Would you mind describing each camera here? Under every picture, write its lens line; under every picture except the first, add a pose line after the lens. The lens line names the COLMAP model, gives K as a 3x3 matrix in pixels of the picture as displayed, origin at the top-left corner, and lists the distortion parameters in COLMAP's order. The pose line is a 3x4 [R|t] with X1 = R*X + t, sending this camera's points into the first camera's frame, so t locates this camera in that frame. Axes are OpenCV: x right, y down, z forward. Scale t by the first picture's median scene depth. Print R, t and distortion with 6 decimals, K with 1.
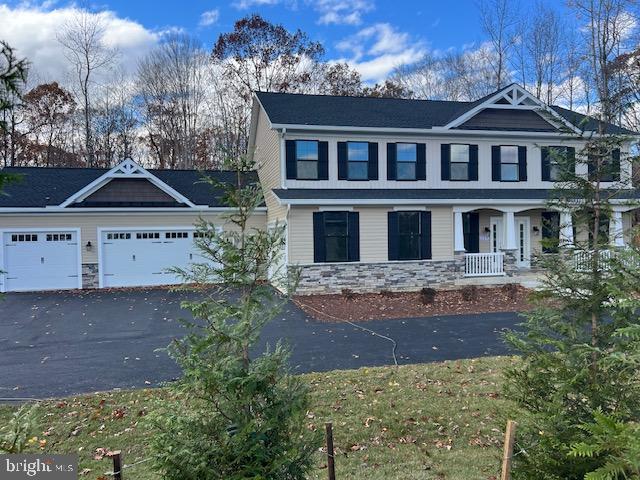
lens RADIAL K [[453.5, 0, 320.0], [0, 453.5, 240.0], [0, 0, 1]] dist [0.012959, -0.004898]
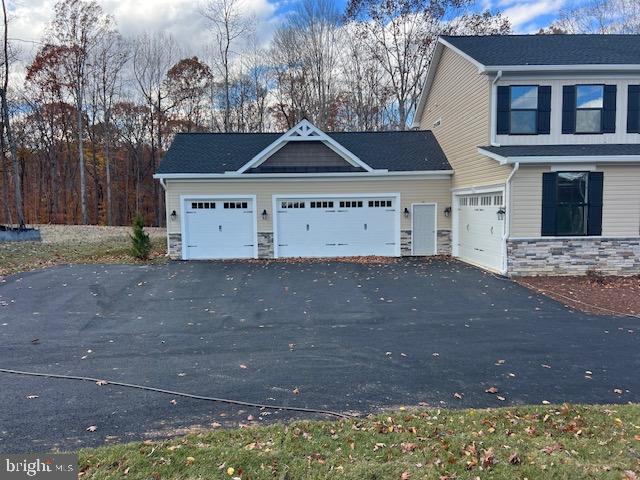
lens RADIAL K [[453.5, 0, 320.0], [0, 453.5, 240.0], [0, 0, 1]] dist [0.012959, -0.004898]
pose [[0.973454, 0.020929, -0.227924, -0.177411], [-0.006264, 0.997874, 0.064876, 0.004897], [0.228797, -0.061726, 0.971515, 0.101265]]
